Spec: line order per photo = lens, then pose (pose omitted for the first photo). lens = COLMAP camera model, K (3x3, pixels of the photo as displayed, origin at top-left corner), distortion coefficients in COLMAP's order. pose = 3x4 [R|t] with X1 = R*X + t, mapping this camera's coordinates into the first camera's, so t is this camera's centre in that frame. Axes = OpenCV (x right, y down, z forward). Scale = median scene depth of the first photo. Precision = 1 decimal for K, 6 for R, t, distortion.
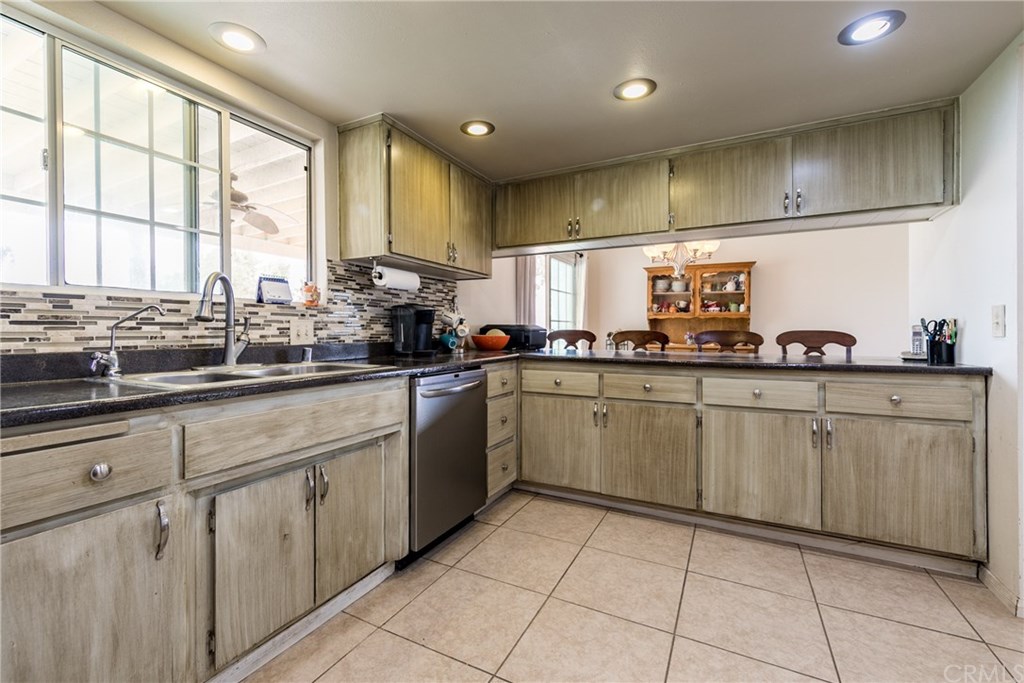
lens RADIAL K [[440.2, 0, 483.5], [0, 440.2, 333.2], [0, 0, 1]] dist [0.002163, -0.000271]
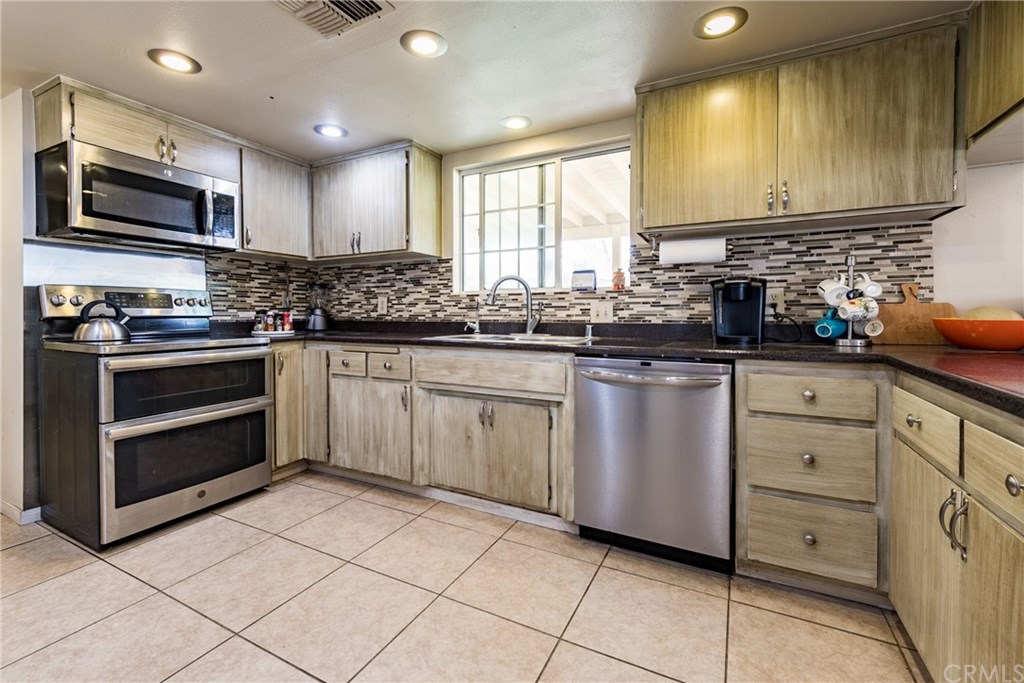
lens RADIAL K [[440.2, 0, 522.8], [0, 440.2, 321.6], [0, 0, 1]] dist [0.002163, -0.000271]
pose [[0.049090, 0.019827, -0.998598, 0.819039], [-0.002155, 0.999803, 0.019745, -0.000288], [0.998792, 0.001183, 0.049123, 0.774861]]
